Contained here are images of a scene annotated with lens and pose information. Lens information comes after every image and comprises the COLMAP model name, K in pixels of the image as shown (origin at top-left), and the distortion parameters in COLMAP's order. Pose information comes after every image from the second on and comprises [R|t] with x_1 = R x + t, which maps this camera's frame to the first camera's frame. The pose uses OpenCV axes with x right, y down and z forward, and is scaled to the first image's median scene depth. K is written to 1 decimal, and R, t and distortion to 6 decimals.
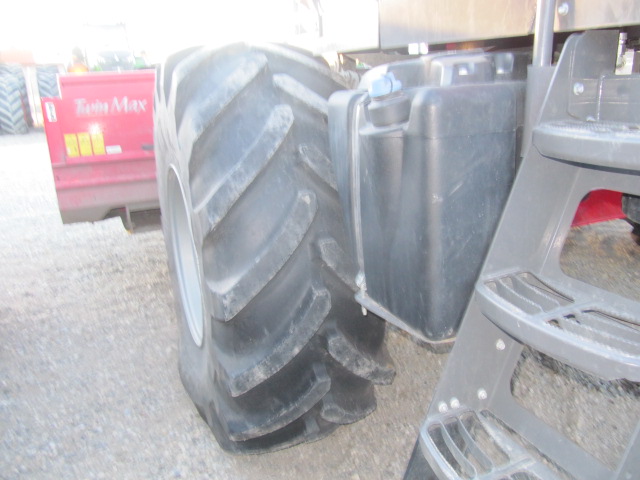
lens RADIAL K [[535.8, 0, 318.7], [0, 535.8, 241.1], [0, 0, 1]] dist [-0.031670, 0.001019]
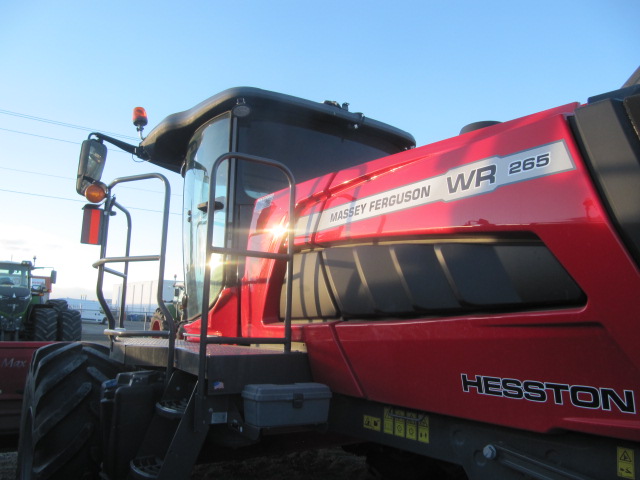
lens RADIAL K [[535.8, 0, 321.8], [0, 535.8, 239.8], [0, 0, 1]] dist [-0.031670, 0.001019]
pose [[0.981215, 0.092935, 0.169059, 0.442551], [-0.010313, 0.900335, -0.435075, 0.155319], [-0.192643, 0.425158, 0.884381, -1.330036]]
